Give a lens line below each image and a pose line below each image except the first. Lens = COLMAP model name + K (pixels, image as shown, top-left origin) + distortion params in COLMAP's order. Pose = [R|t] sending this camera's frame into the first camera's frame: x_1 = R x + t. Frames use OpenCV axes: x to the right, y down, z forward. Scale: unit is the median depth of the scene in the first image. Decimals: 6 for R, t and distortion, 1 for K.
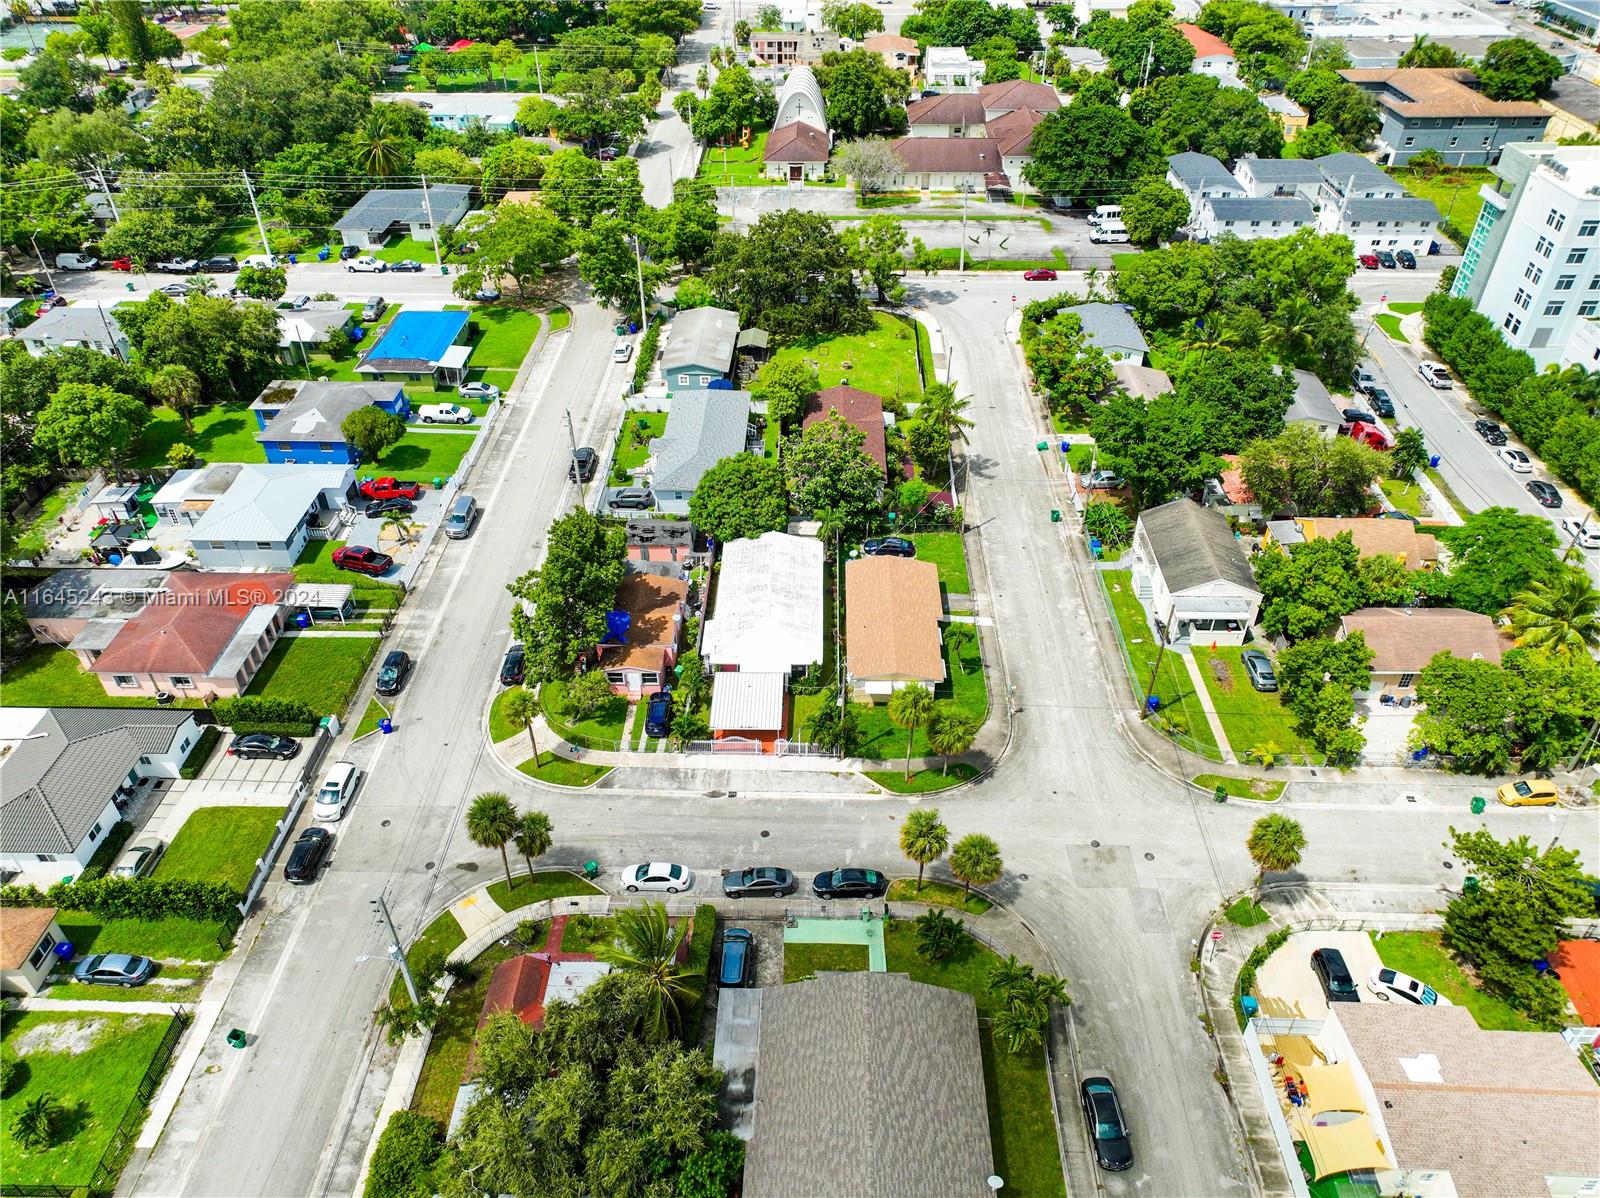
lens RADIAL K [[1121.7, 0, 800.0], [0, 1121.7, 599.0], [0, 0, 1]] dist [-0.009572, 0.028325]
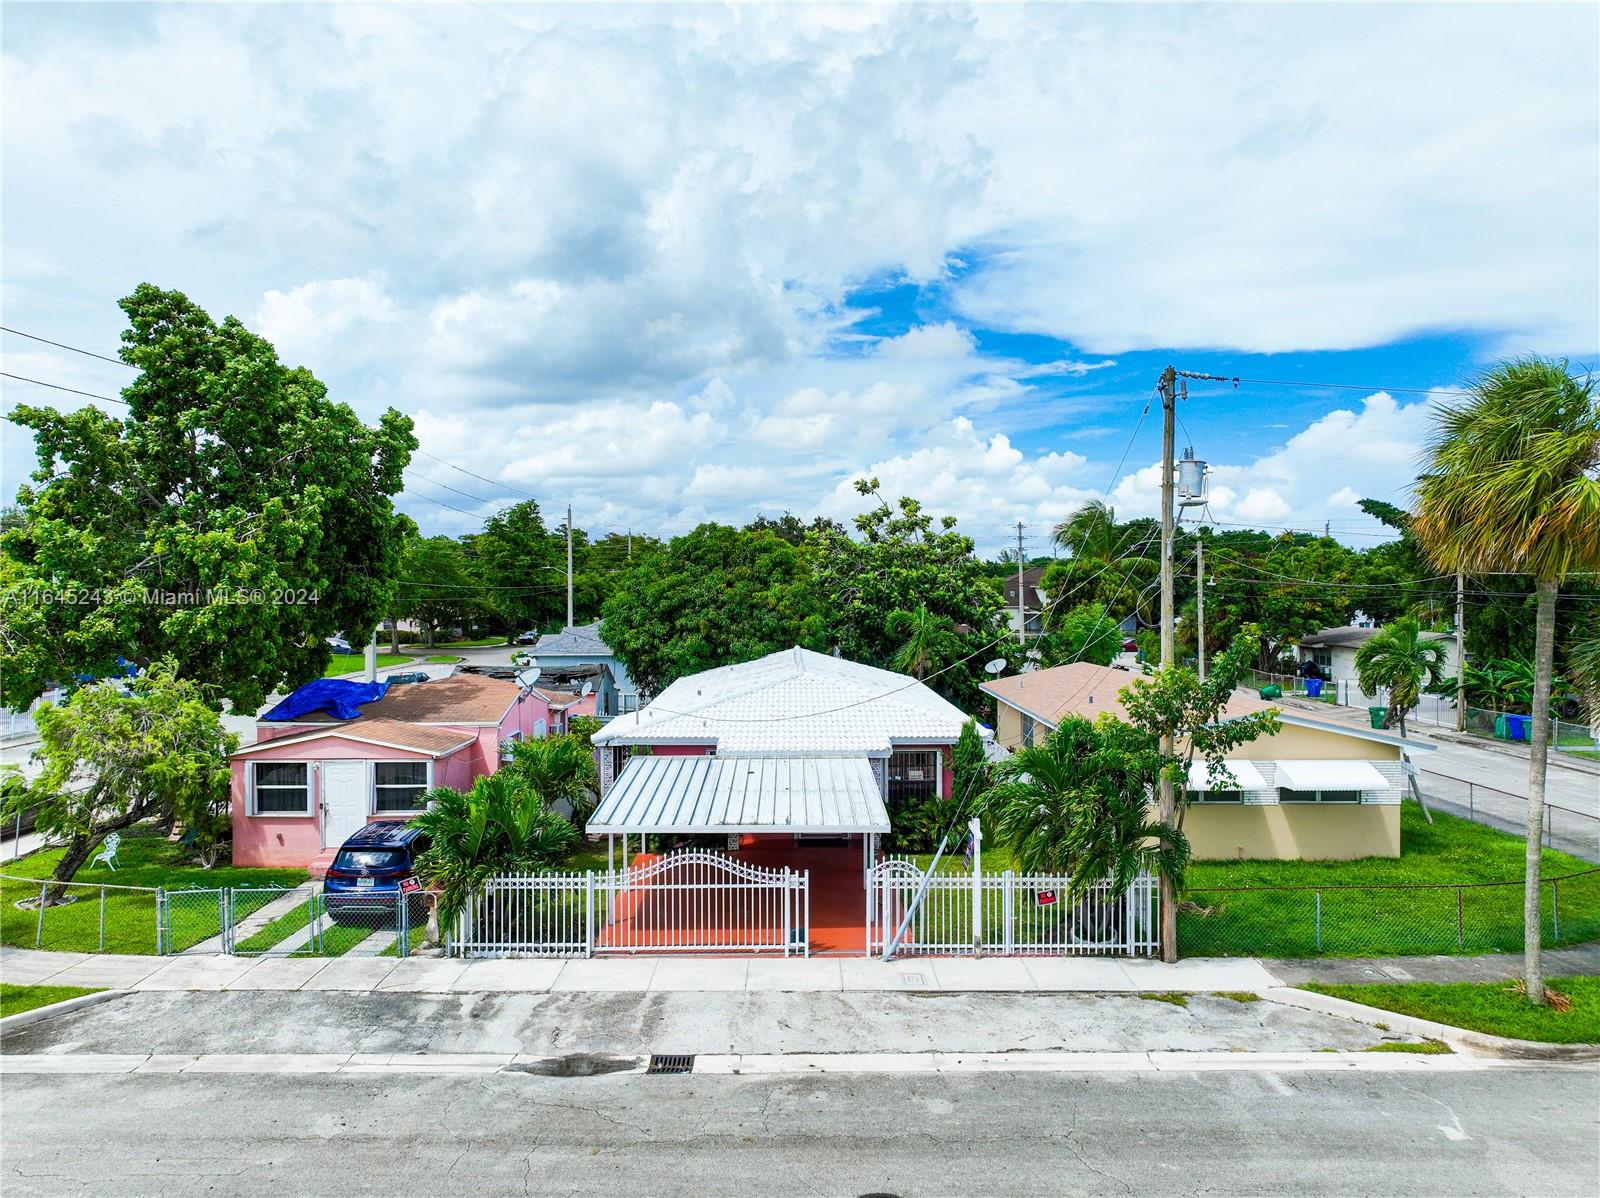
lens RADIAL K [[1121.7, 0, 800.0], [0, 1121.7, 599.0], [0, 0, 1]] dist [-0.009572, 0.028325]
pose [[0.999478, 0.002720, 0.032206, -0.033663], [0.017069, 0.801731, -0.597441, 0.167862], [-0.027446, 0.597679, 0.801266, 0.601977]]
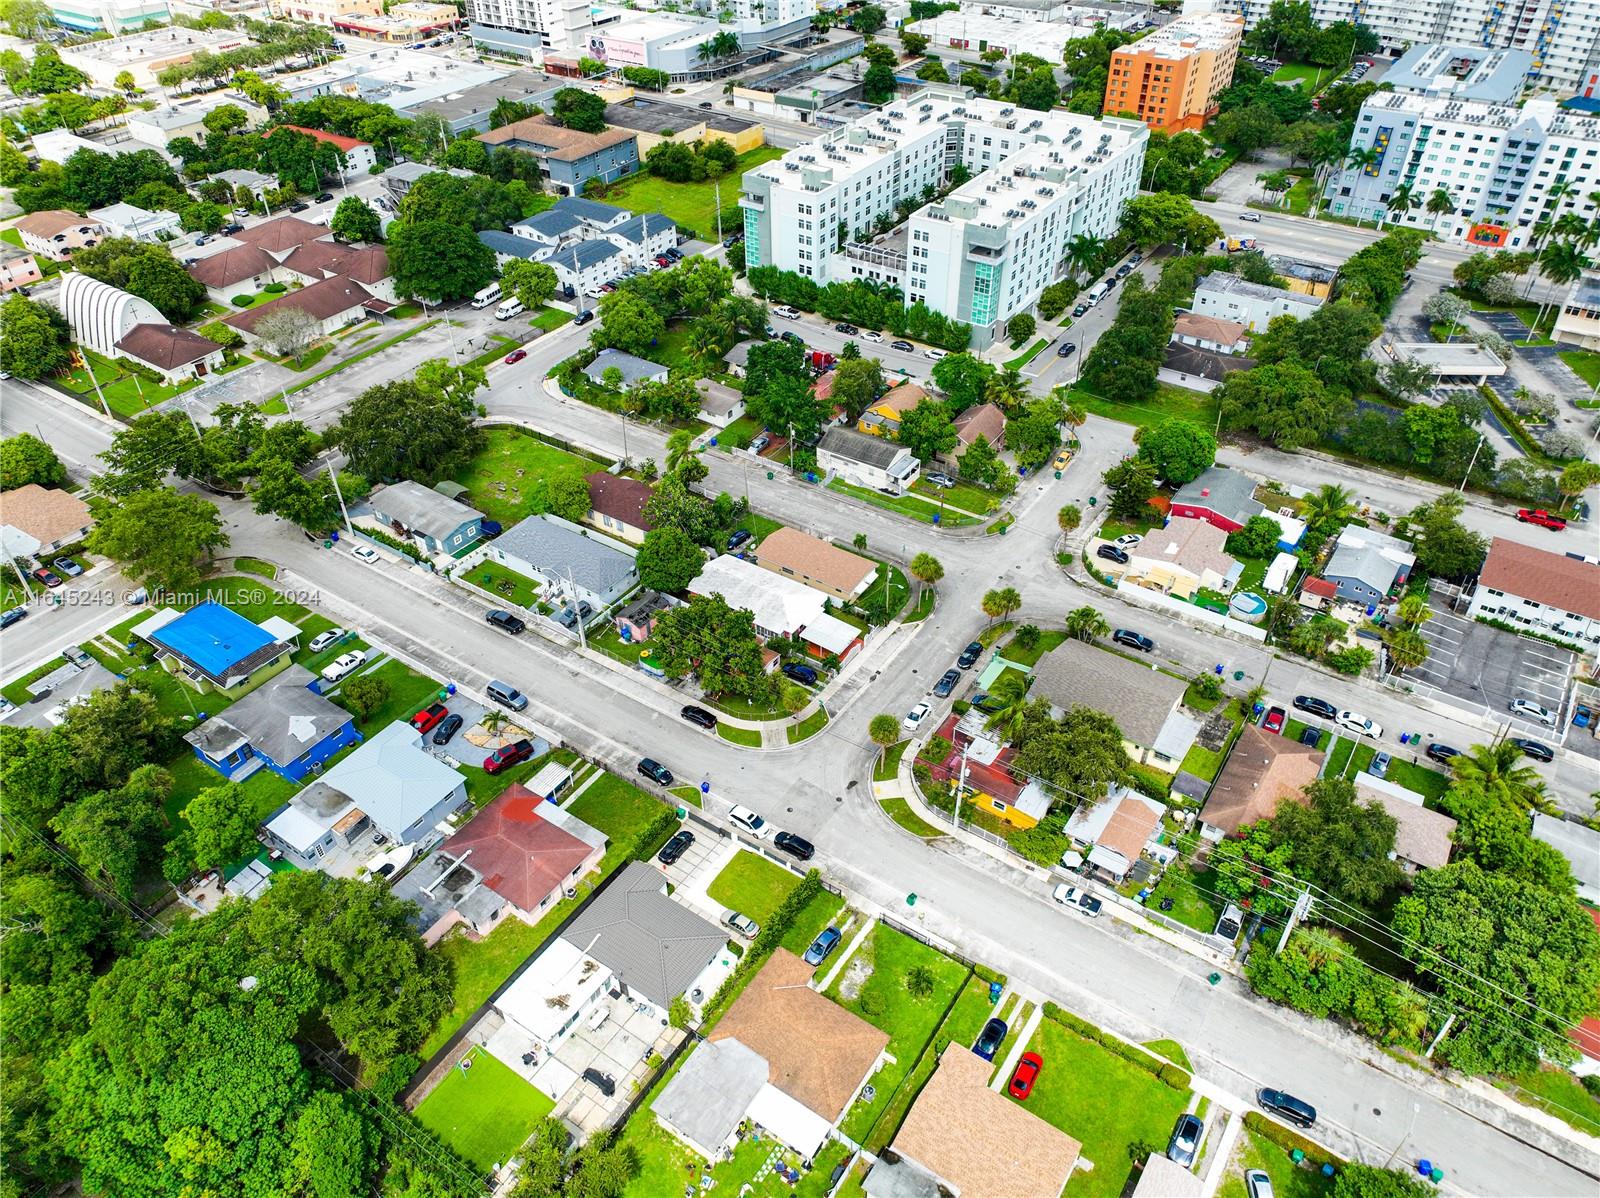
lens RADIAL K [[1121.7, 0, 800.0], [0, 1121.7, 599.0], [0, 0, 1]] dist [-0.009572, 0.028325]
pose [[0.538442, -0.528826, 0.656067, -0.886036], [0.518873, 0.821528, 0.236351, -0.285846], [-0.663966, 0.213154, 0.716739, -0.123742]]
